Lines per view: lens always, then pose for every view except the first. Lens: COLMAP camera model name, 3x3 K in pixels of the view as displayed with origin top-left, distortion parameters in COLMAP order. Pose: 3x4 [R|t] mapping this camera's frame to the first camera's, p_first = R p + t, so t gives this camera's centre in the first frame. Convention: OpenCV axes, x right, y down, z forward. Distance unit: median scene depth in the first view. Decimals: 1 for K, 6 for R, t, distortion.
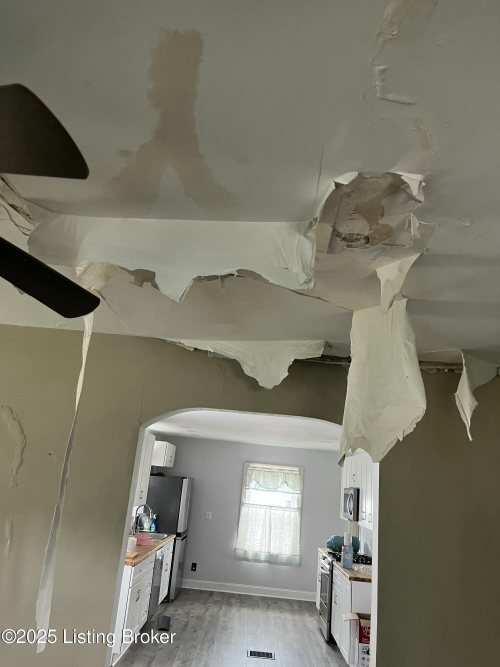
lens RADIAL K [[506.2, 0, 249.5], [0, 506.2, 332.7], [0, 0, 1]] dist [0.013487, -0.000794]
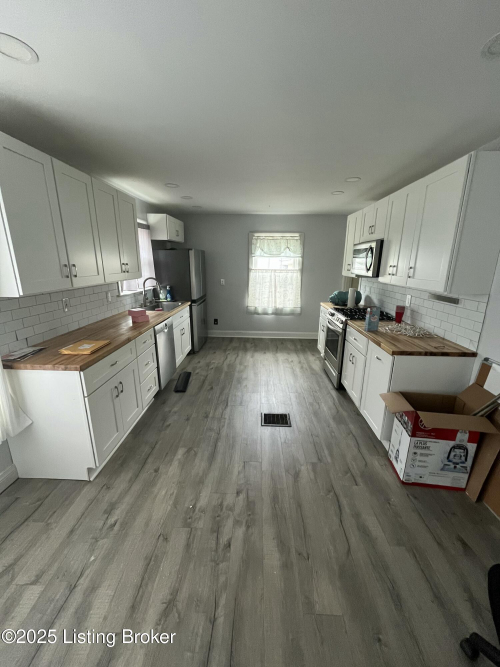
lens RADIAL K [[266.5, 0, 249.0], [0, 266.5, 333.3], [0, 0, 1]] dist [0.003102, 0.000045]
pose [[0.996100, -0.068296, -0.055853, 0.008028], [0.087468, 0.847251, 0.523942, 0.158373], [0.011538, -0.526784, 0.849921, 0.456078]]
